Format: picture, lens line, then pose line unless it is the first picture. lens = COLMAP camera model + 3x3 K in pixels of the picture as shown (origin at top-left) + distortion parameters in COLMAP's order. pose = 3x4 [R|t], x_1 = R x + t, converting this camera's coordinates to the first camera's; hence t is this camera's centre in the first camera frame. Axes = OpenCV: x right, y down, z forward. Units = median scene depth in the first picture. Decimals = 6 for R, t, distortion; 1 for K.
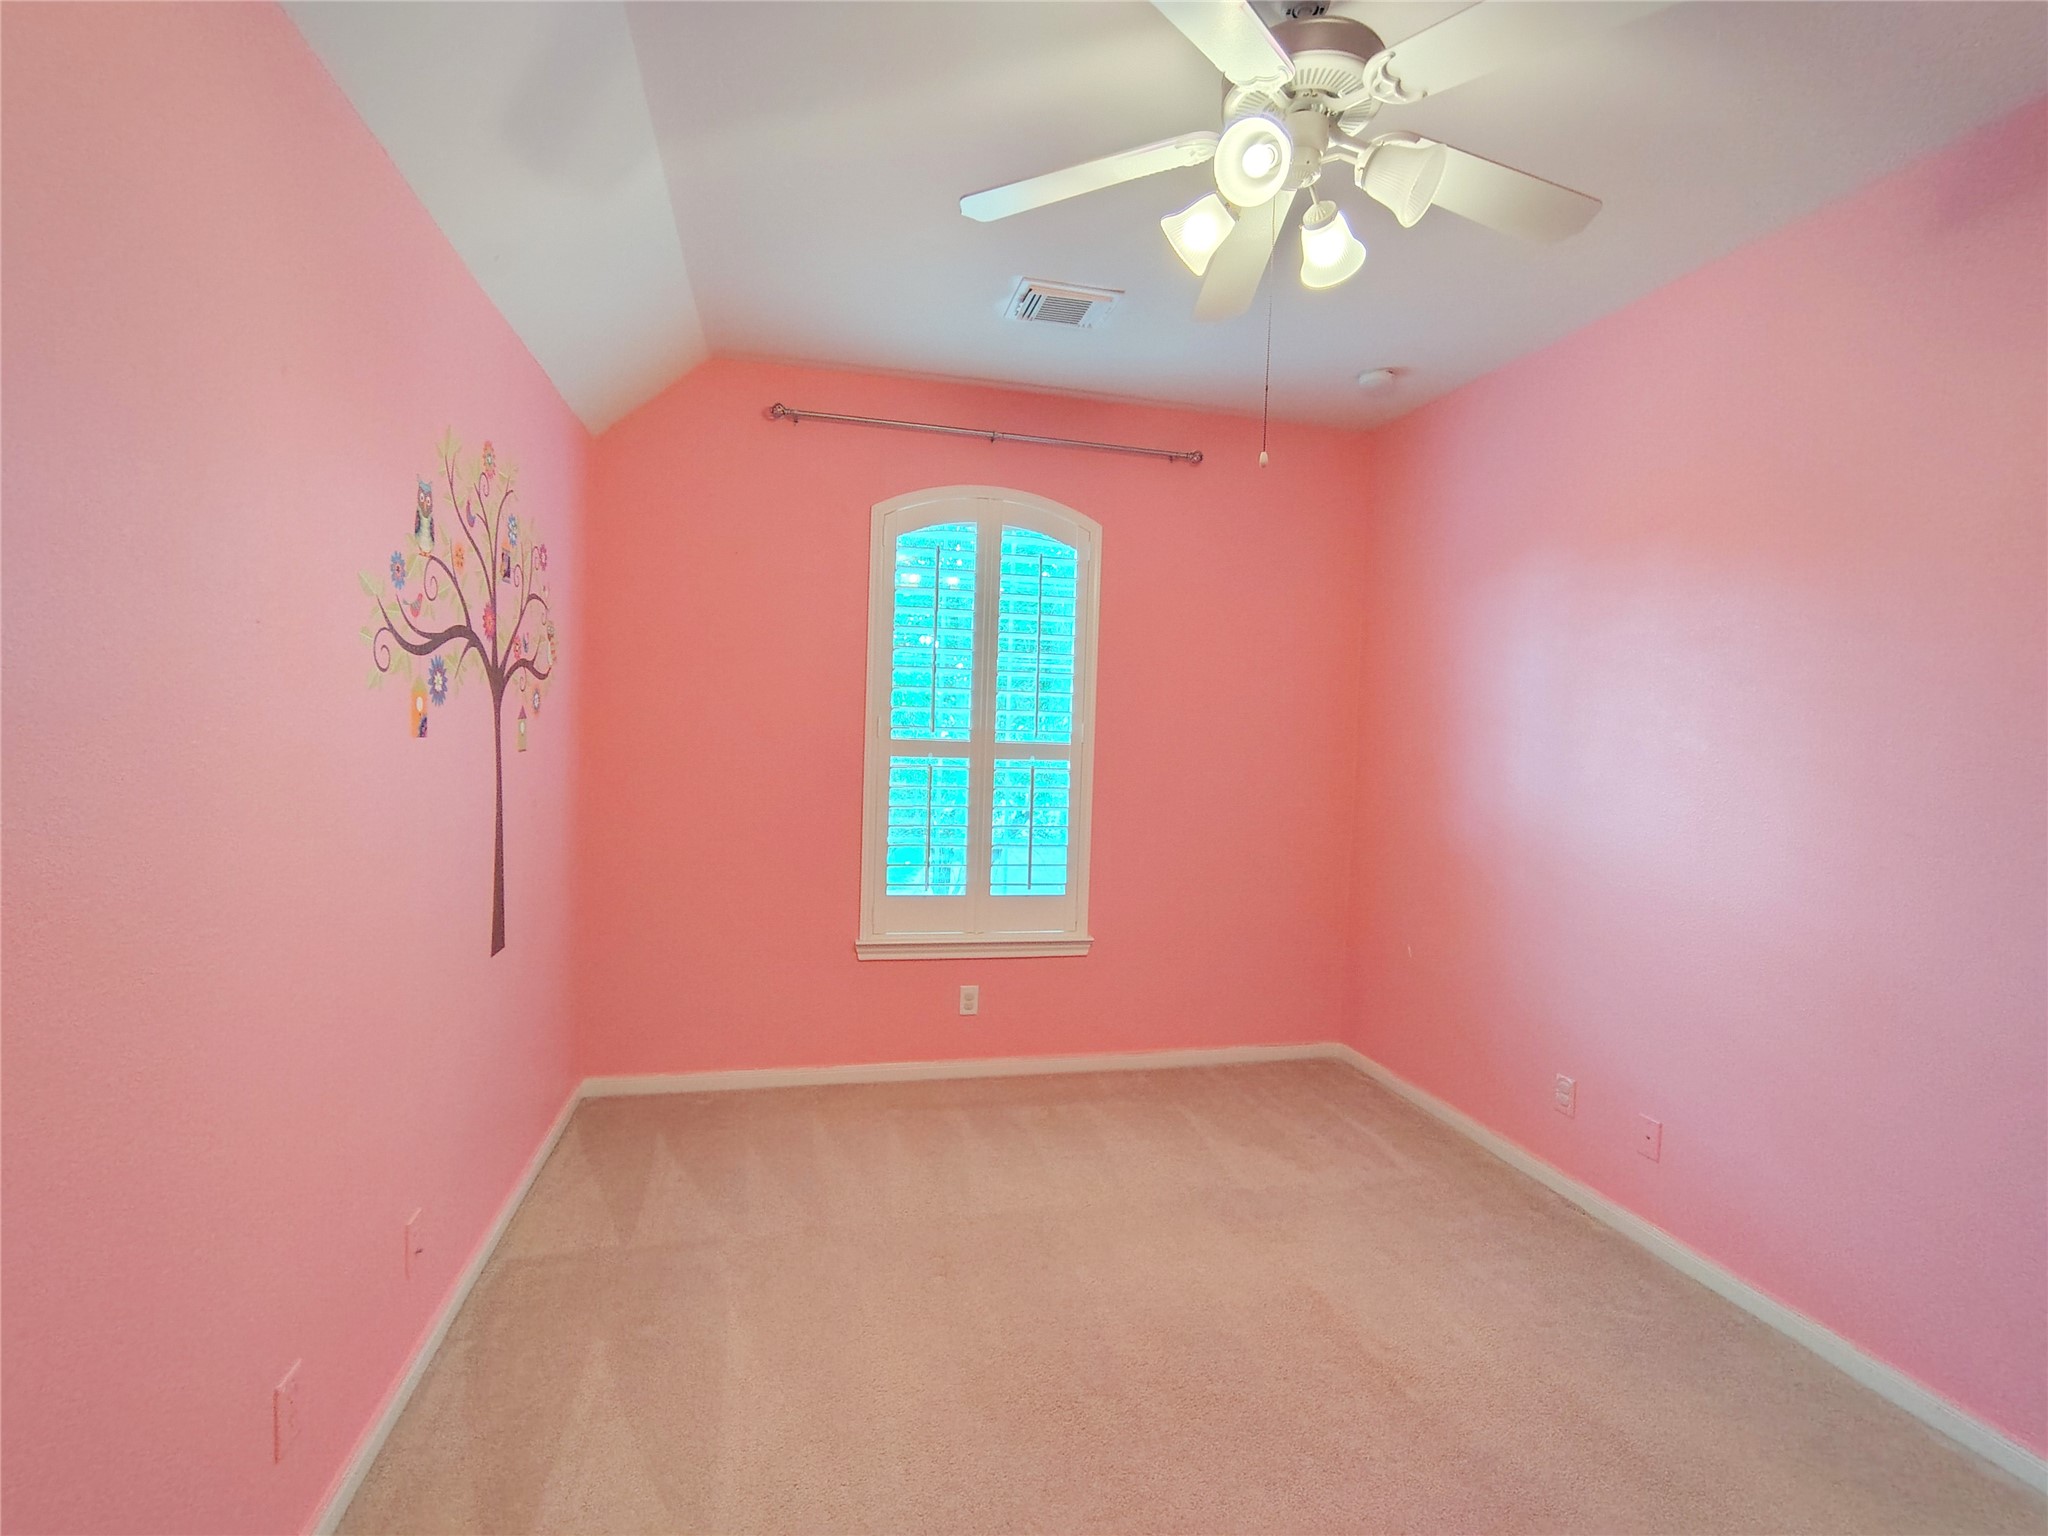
lens RADIAL K [[947.6, 0, 1024.0], [0, 947.6, 768.0], [0, 0, 1]] dist [-0.026211, 0.000095]
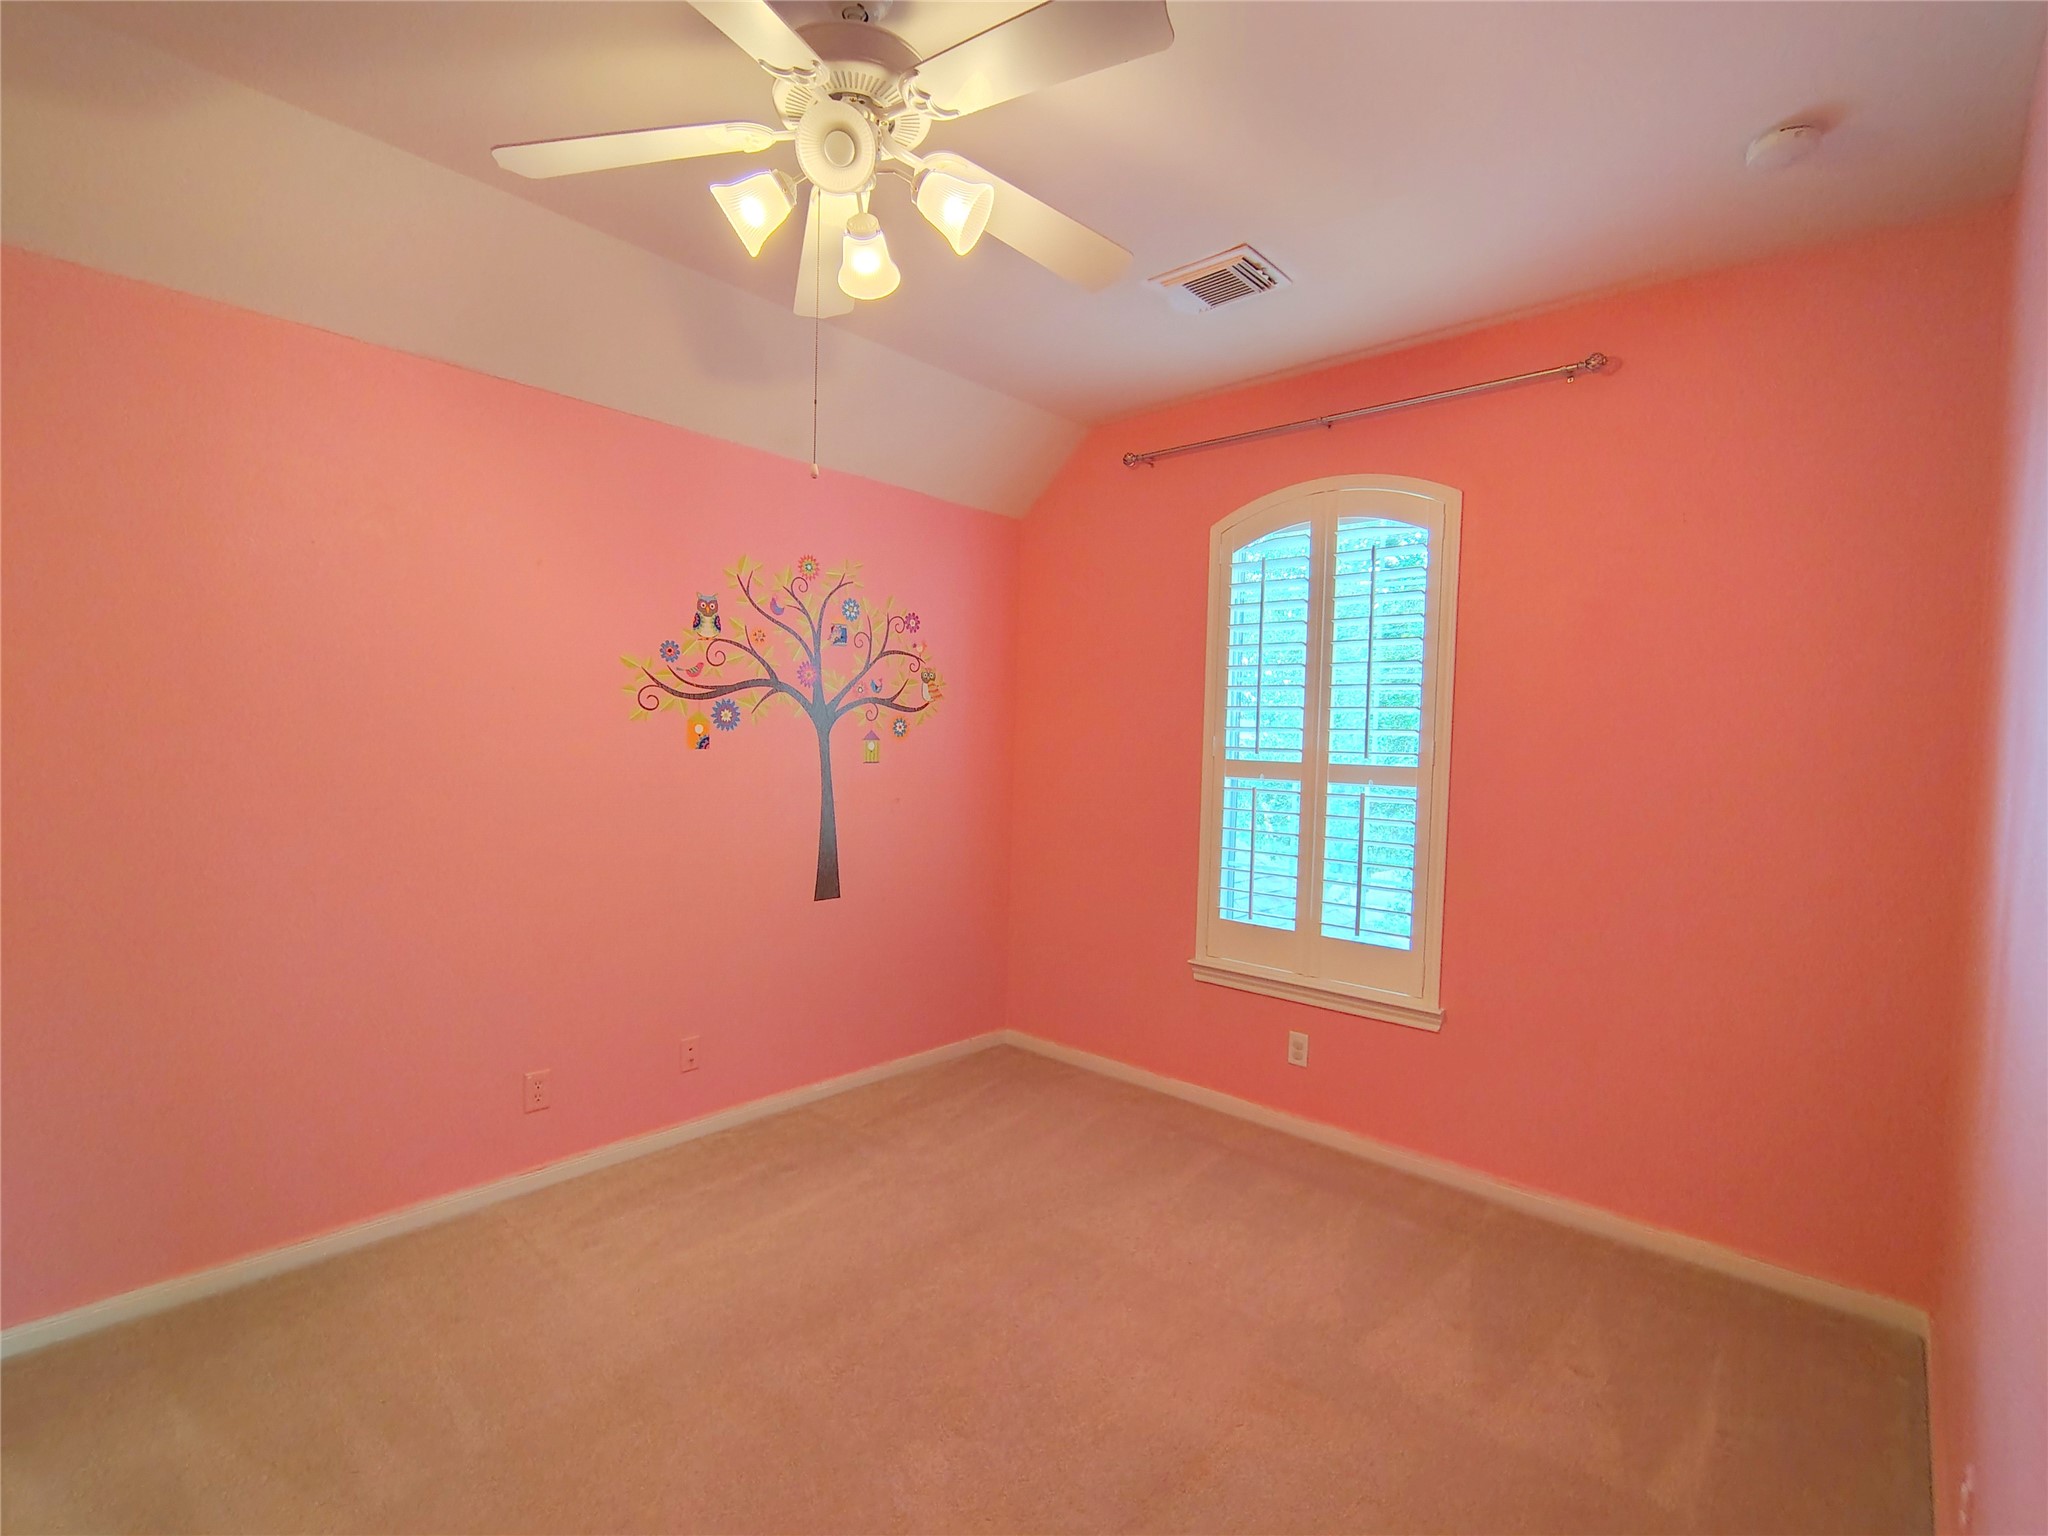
lens RADIAL K [[959.4, 0, 1018.6], [0, 959.4, 772.6], [0, 0, 1]] dist [-0.001027, 0.000370]
pose [[0.565691, 0.013408, -0.824508, 0.547395], [-0.039378, 0.999166, -0.010769, 0.002516], [0.823676, 0.038560, 0.565748, 0.256112]]
